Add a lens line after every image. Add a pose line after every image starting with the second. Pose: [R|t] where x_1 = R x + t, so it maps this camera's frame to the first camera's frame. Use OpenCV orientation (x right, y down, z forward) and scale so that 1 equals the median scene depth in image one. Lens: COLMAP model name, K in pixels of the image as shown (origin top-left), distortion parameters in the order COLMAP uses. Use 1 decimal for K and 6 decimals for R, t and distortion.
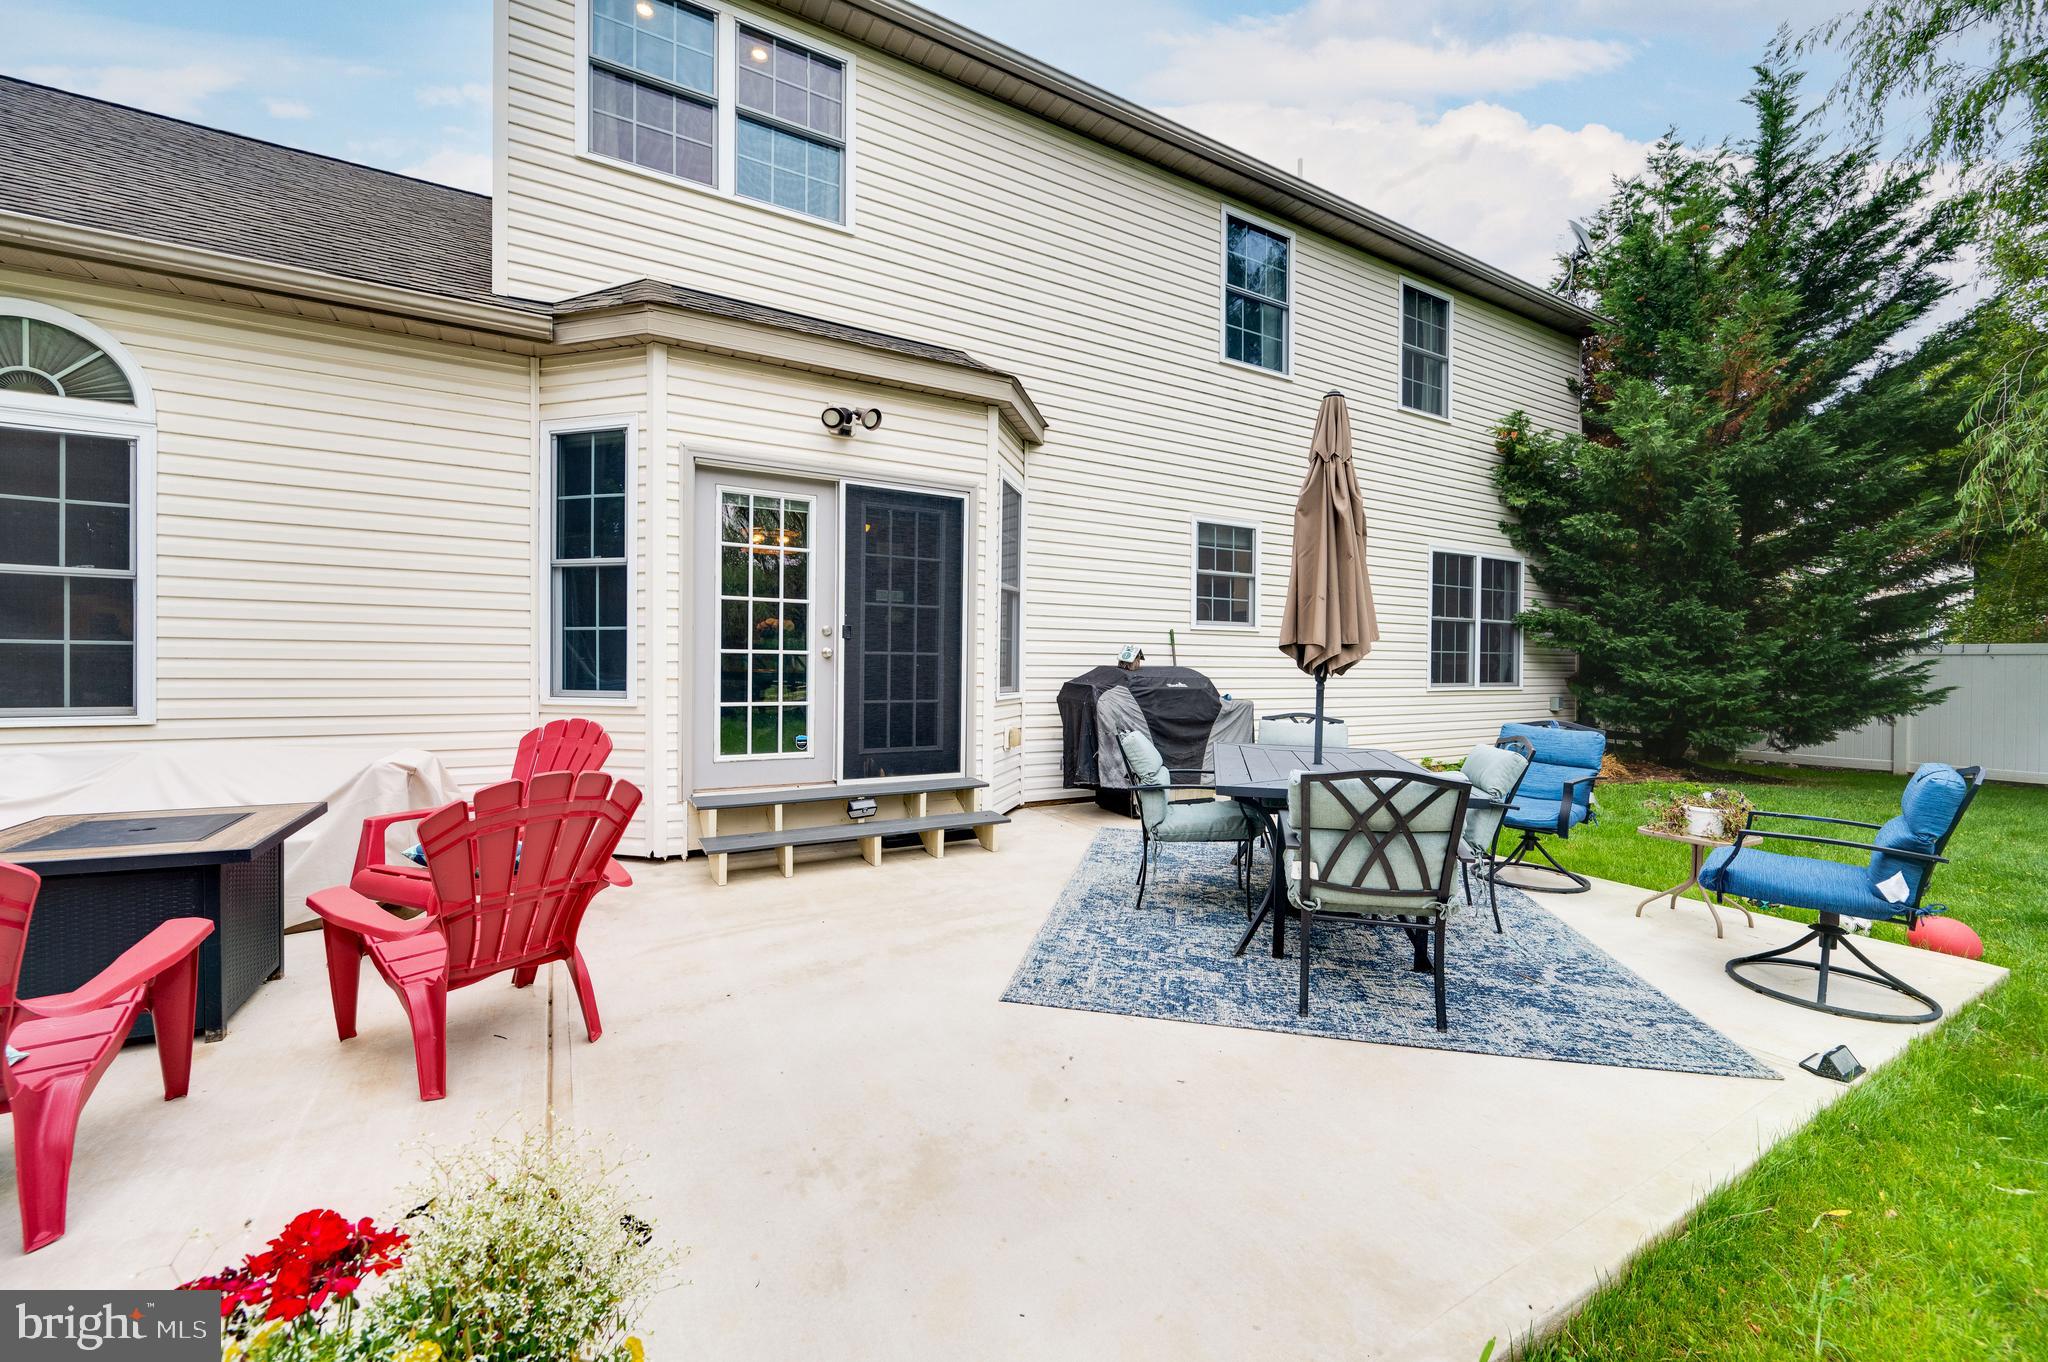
lens RADIAL K [[804.7, 0, 1027.6], [0, 804.7, 676.6], [0, 0, 1]] dist [0.000162, 0.000005]
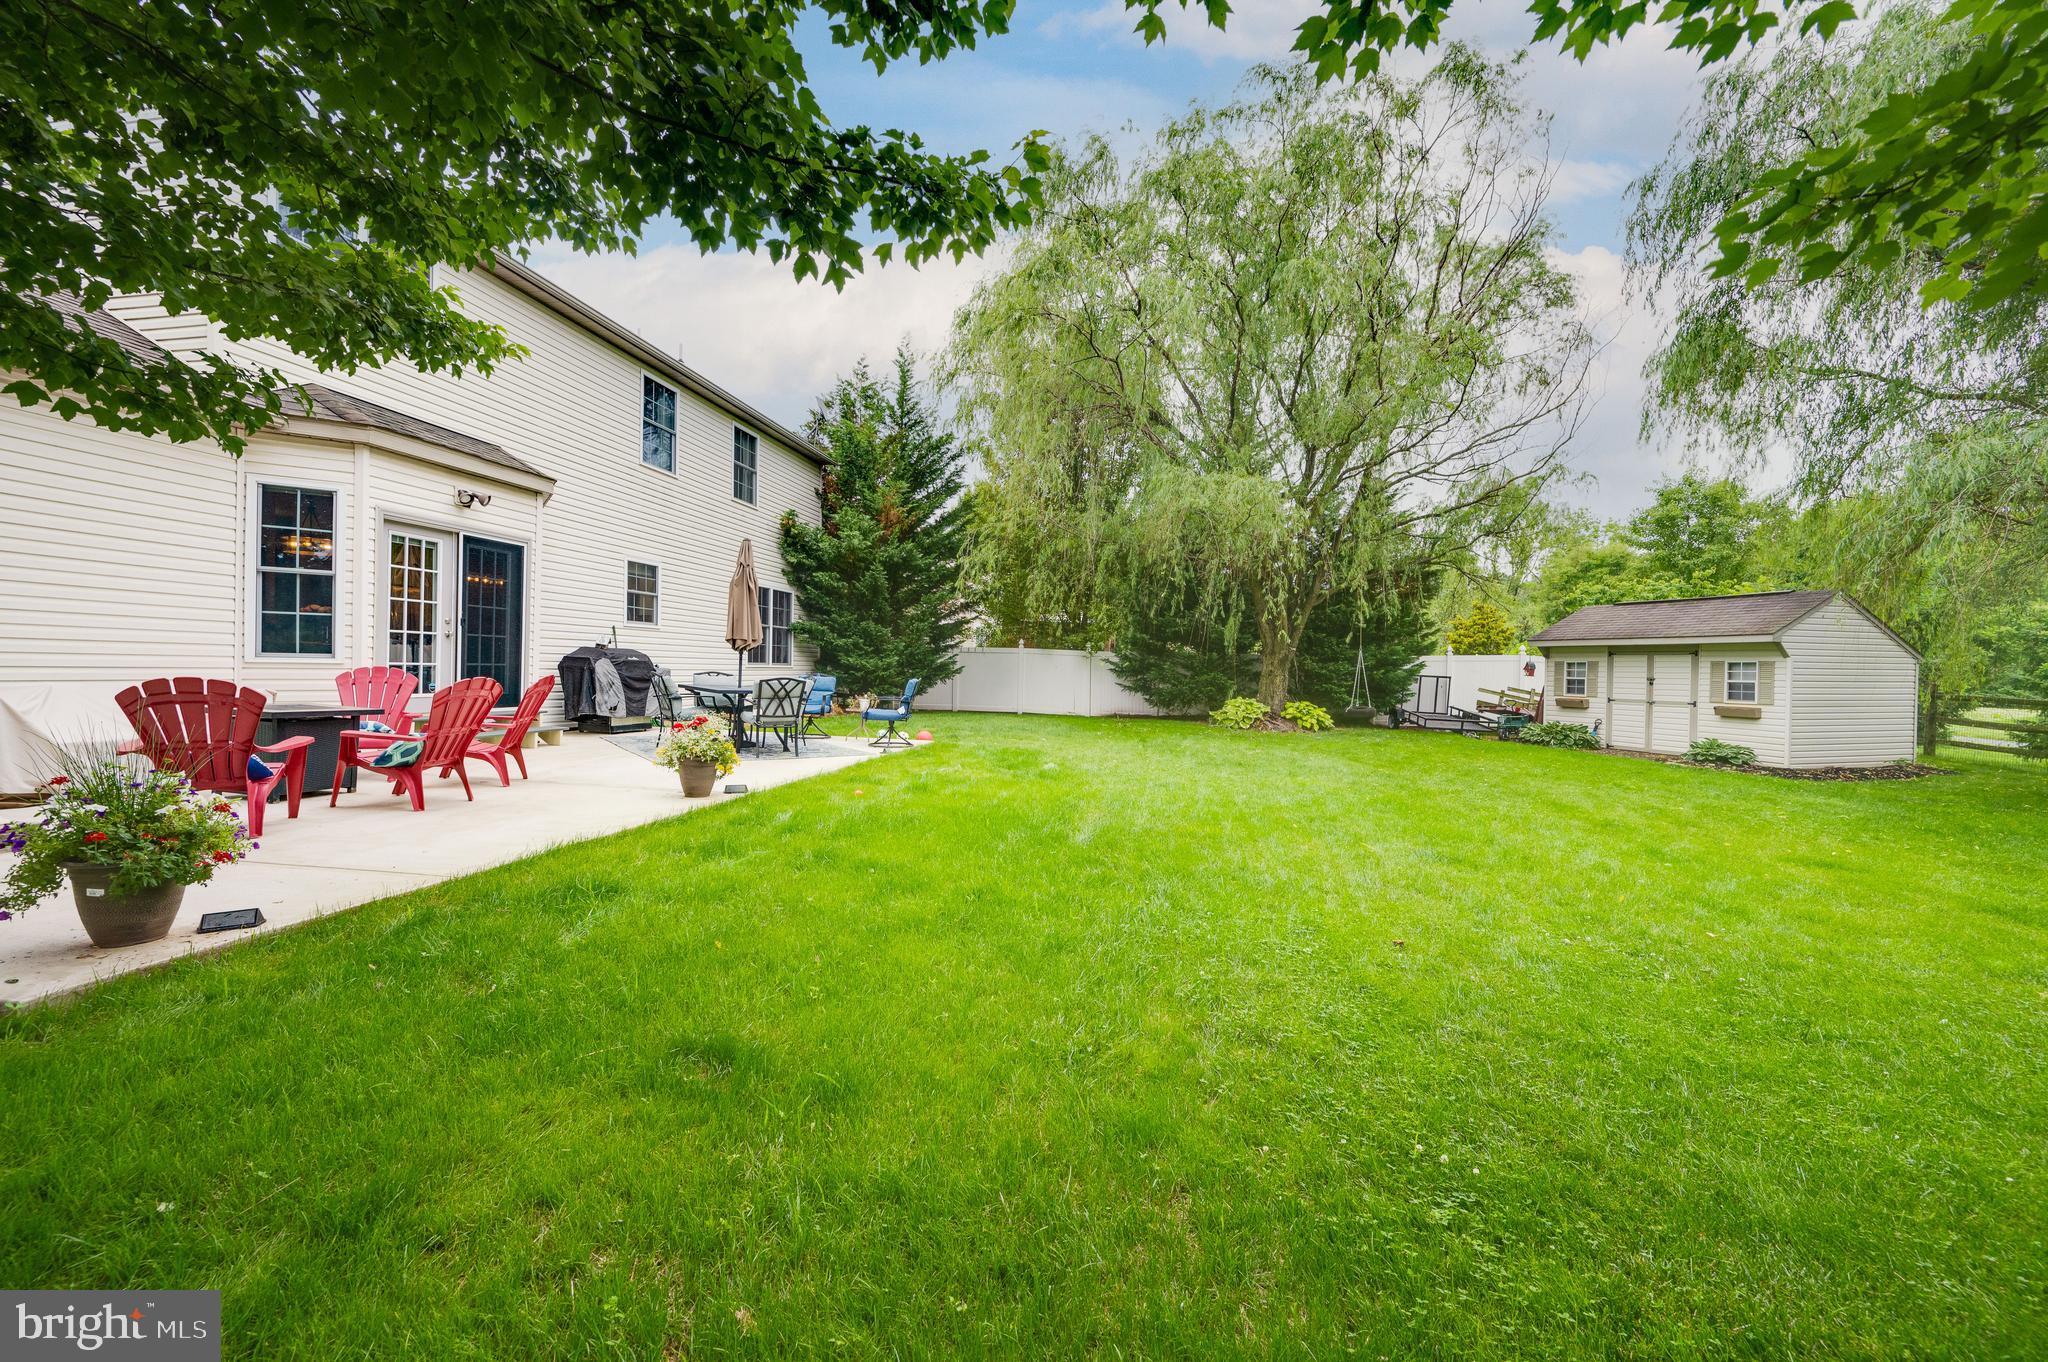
lens RADIAL K [[804.7, 0, 1024.0], [0, 804.7, 673.1], [0, 0, 1]] dist [0.000162, 0.000005]
pose [[0.650567, -0.000724, 0.759449, -0.435027], [-0.003408, 0.999987, 0.003873, 0.023912], [-0.759441, -0.005107, 0.650556, -0.581989]]
